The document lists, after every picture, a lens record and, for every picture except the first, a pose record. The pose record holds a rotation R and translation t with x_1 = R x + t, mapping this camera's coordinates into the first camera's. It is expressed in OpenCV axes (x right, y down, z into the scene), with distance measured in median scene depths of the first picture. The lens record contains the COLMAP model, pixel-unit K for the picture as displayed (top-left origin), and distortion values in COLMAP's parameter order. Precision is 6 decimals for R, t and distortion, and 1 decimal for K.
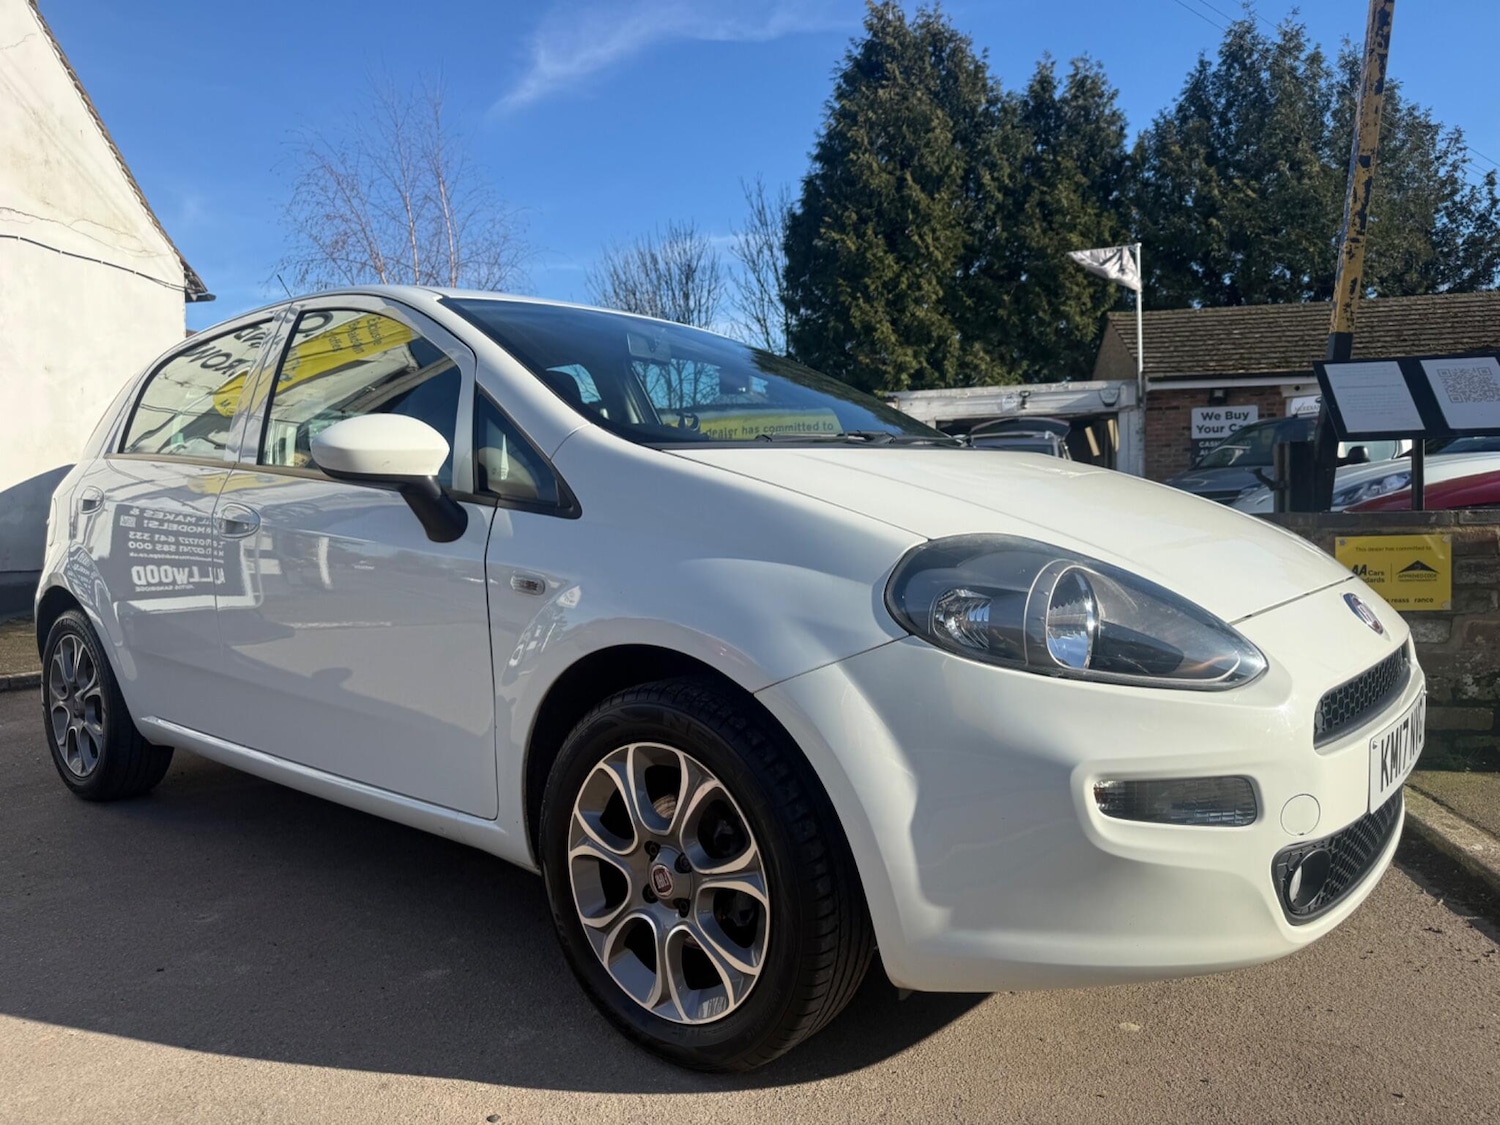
lens RADIAL K [[1079.4, 0, 735.8], [0, 1079.4, 565.5], [0, 0, 1]] dist [0.014725, -0.021794]
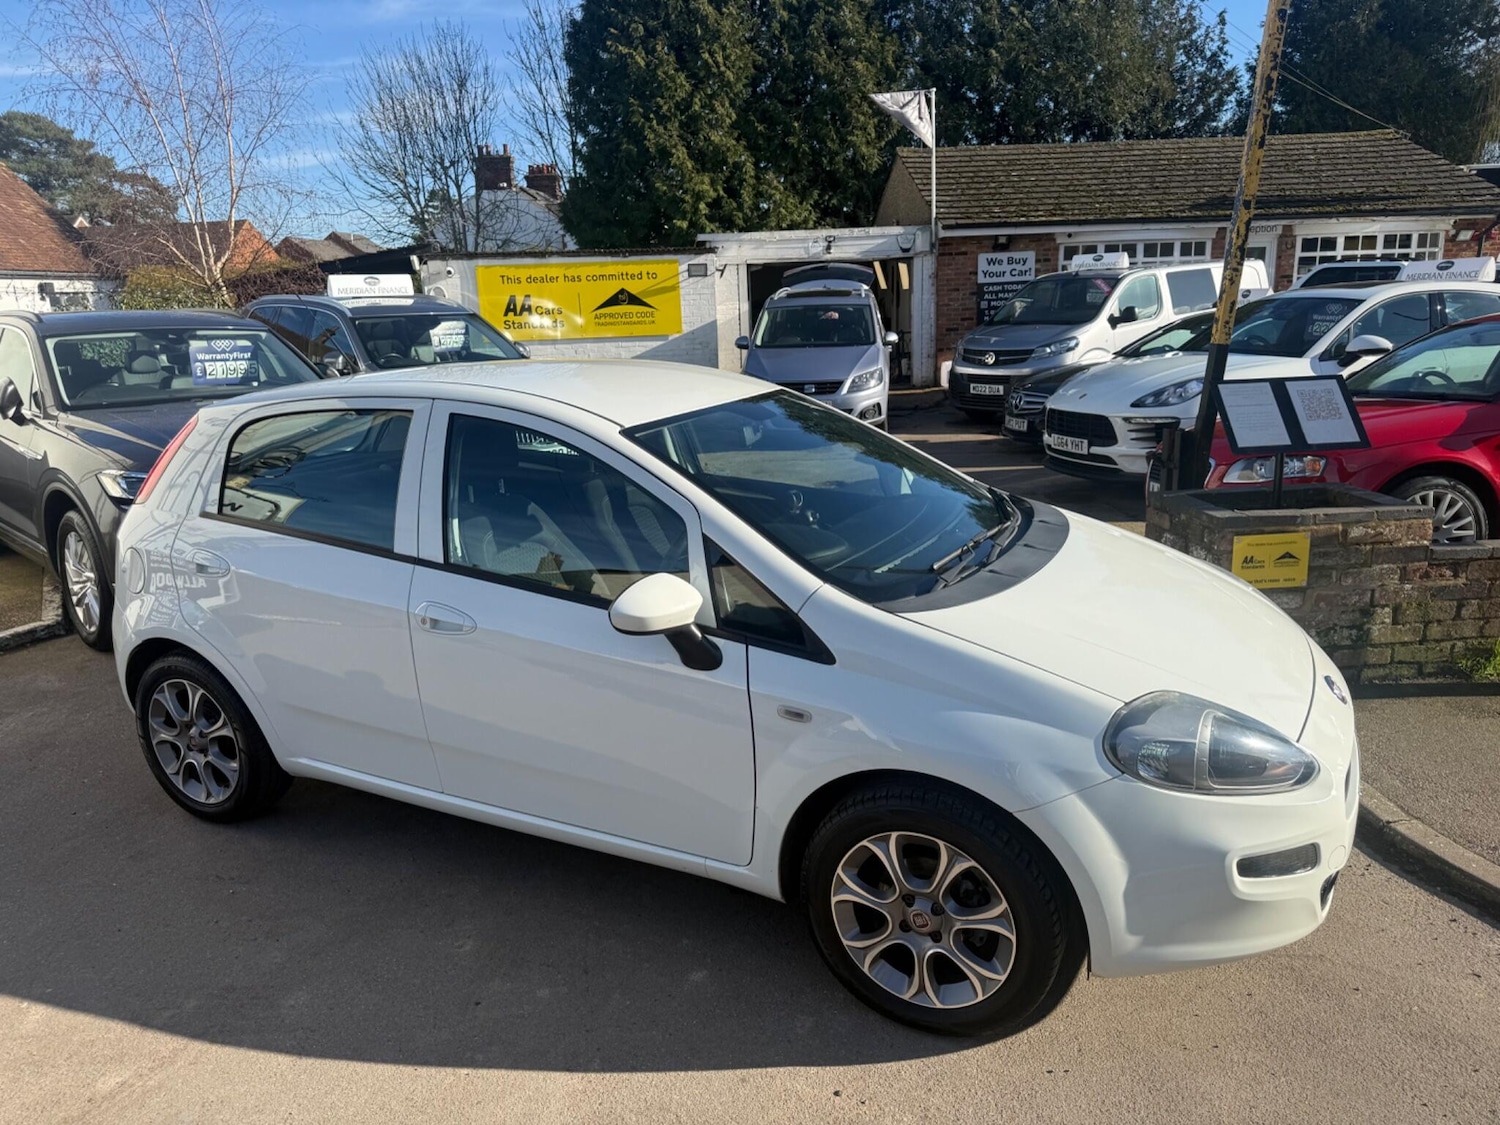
lens RADIAL K [[1069.5, 0, 746.7], [0, 1069.5, 558.2], [0, 0, 1]] dist [0.066799, -0.099155]
pose [[0.972199, -0.067123, 0.224329, -0.334667], [0.025277, 0.982518, 0.184443, -0.262202], [-0.232788, -0.173645, 0.956900, -0.144342]]
